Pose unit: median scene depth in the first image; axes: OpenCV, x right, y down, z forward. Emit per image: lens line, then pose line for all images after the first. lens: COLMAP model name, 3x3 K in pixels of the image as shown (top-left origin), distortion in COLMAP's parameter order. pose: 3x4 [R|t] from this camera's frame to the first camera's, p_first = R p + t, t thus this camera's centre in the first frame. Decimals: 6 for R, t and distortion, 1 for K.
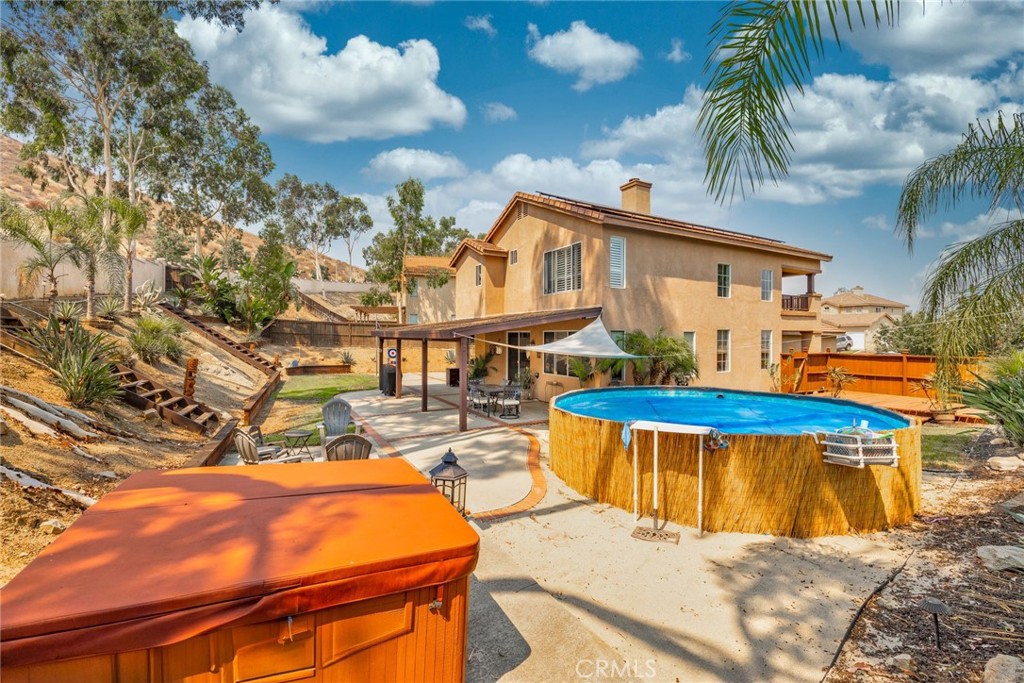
lens RADIAL K [[451.2, 0, 515.0], [0, 451.2, 337.2], [0, 0, 1]] dist [0.000562, 0.000161]
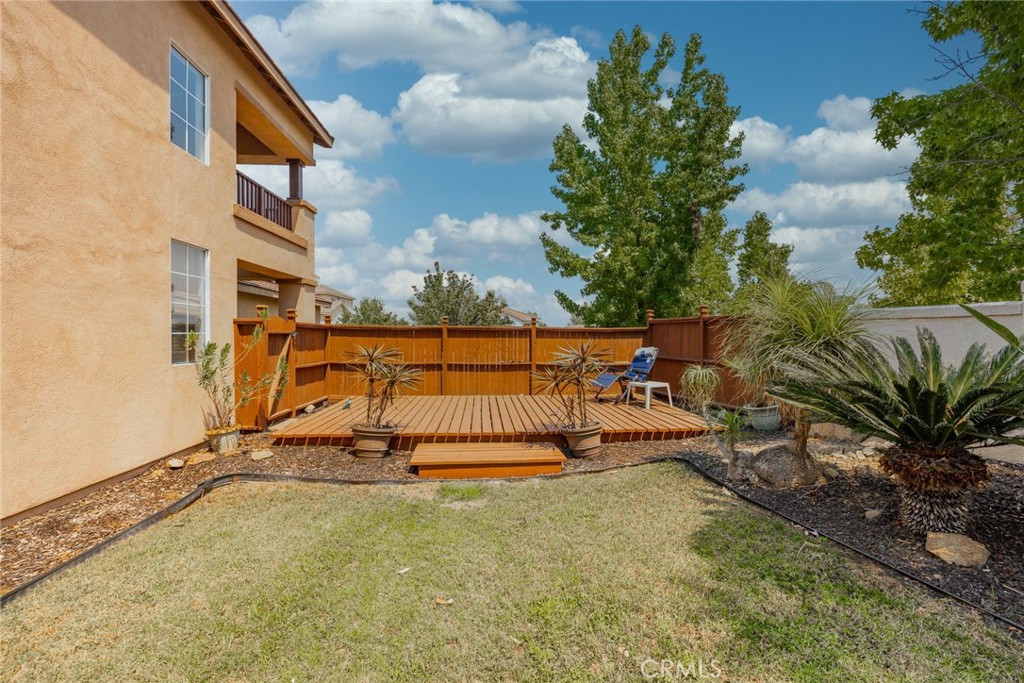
lens RADIAL K [[451.2, 0, 515.0], [0, 451.2, 337.2], [0, 0, 1]] dist [0.000562, 0.000161]
pose [[0.455273, -0.005451, 0.890335, 0.349686], [-0.004874, 0.999951, 0.008615, 0.045276], [-0.890338, -0.008262, 0.455224, 0.601530]]
